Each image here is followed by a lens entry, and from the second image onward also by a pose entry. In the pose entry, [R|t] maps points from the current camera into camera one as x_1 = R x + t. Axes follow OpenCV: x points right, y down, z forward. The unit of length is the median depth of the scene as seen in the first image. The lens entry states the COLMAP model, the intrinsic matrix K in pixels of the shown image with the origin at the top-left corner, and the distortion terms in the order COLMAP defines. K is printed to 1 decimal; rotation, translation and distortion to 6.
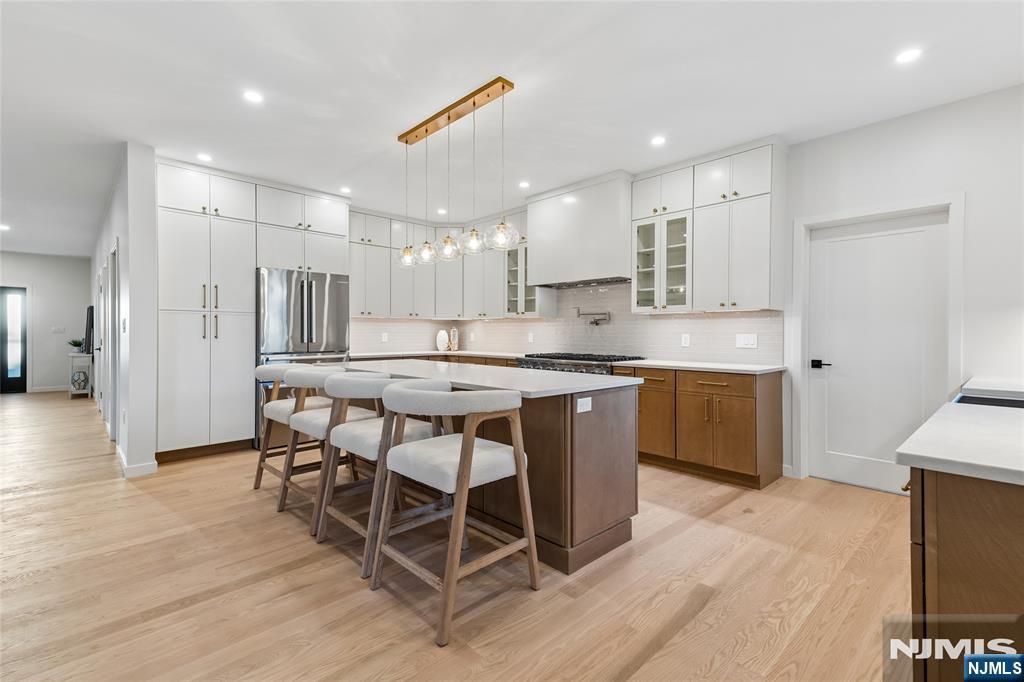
lens RADIAL K [[452.8, 0, 509.4], [0, 452.8, 332.8], [0, 0, 1]] dist [0.041899, 0.000343]
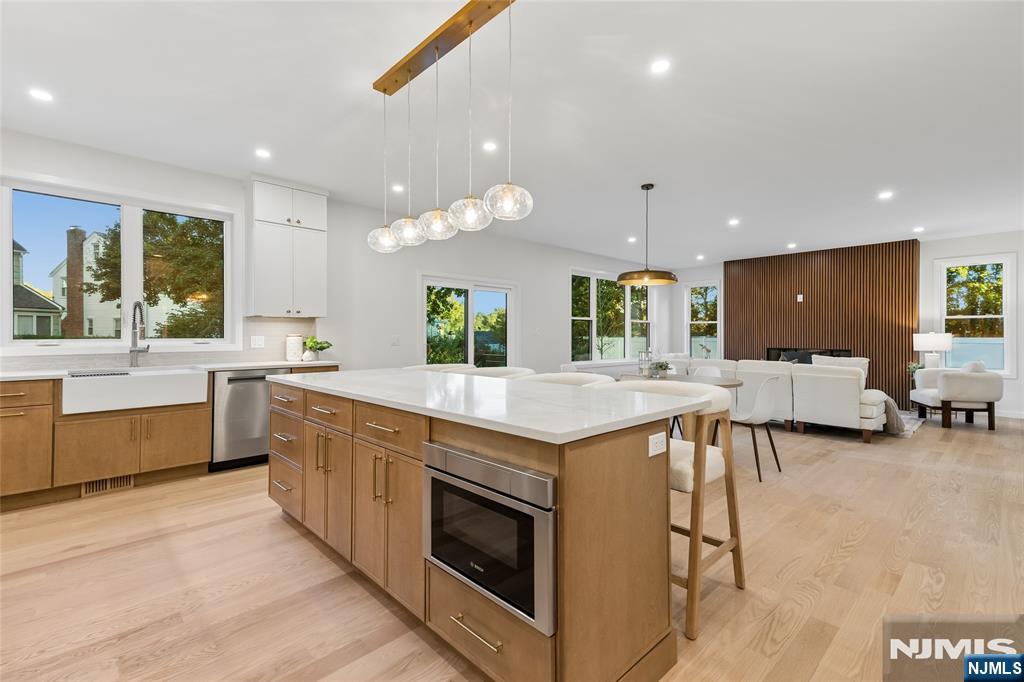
lens RADIAL K [[456.7, 0, 508.4], [0, 456.7, 334.2], [0, 0, 1]] dist [0.038695, -0.000446]
pose [[-0.999933, -0.003439, 0.011030, -0.218036], [-0.003462, 0.999992, -0.002095, -0.000524], [-0.011022, -0.002133, -0.999937, 1.485279]]
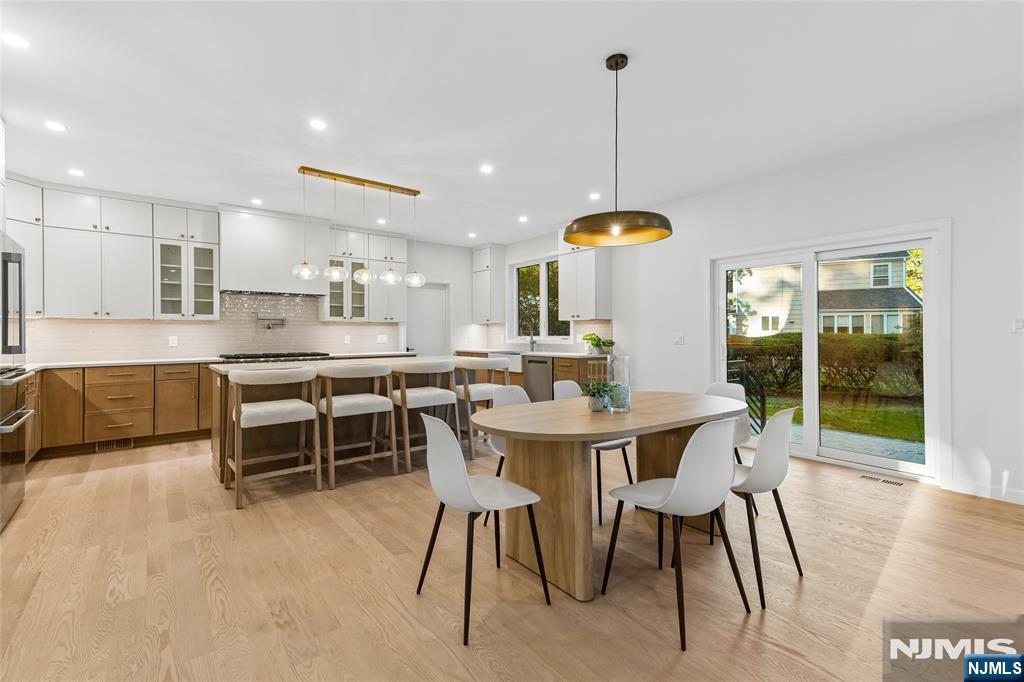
lens RADIAL K [[456.7, 0, 508.4], [0, 456.7, 334.2], [0, 0, 1]] dist [0.038695, -0.000446]
pose [[0.106923, -0.003470, 0.994261, -1.270698], [0.006344, 0.999976, 0.002808, -0.002735], [-0.994247, 0.006007, 0.106942, 0.341532]]
